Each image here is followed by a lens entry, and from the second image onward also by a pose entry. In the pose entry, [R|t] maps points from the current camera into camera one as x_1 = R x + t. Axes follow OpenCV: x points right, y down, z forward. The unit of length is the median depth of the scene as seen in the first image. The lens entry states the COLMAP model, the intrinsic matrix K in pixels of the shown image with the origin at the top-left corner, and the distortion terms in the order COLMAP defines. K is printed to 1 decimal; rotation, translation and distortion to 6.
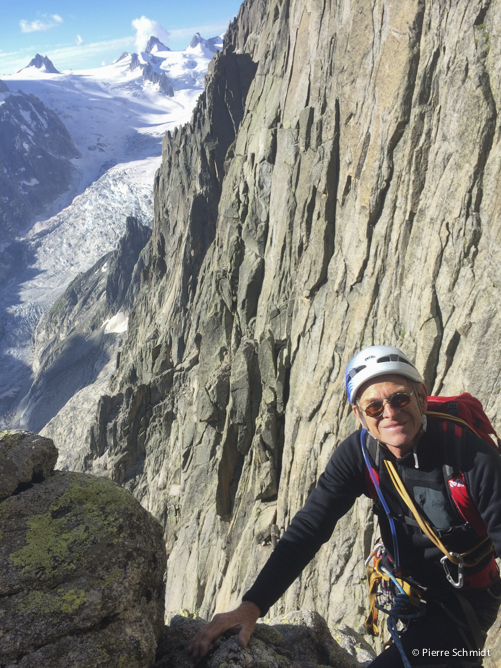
lens RADIAL K [[561.4, 0, 248.3], [0, 561.4, 329.7], [0, 0, 1]] dist [0.073125, -0.082402]
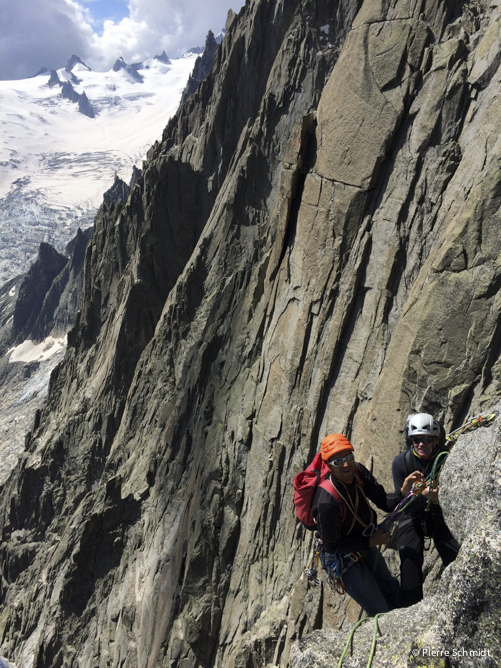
lens RADIAL K [[561.4, 0, 249.9], [0, 561.4, 331.5], [0, 0, 1]] dist [0.073125, -0.082402]
pose [[0.986388, 0.043204, 0.158655, -0.036448], [-0.037270, 0.998497, -0.040187, -0.102453], [-0.160153, 0.033727, 0.986516, -0.073578]]
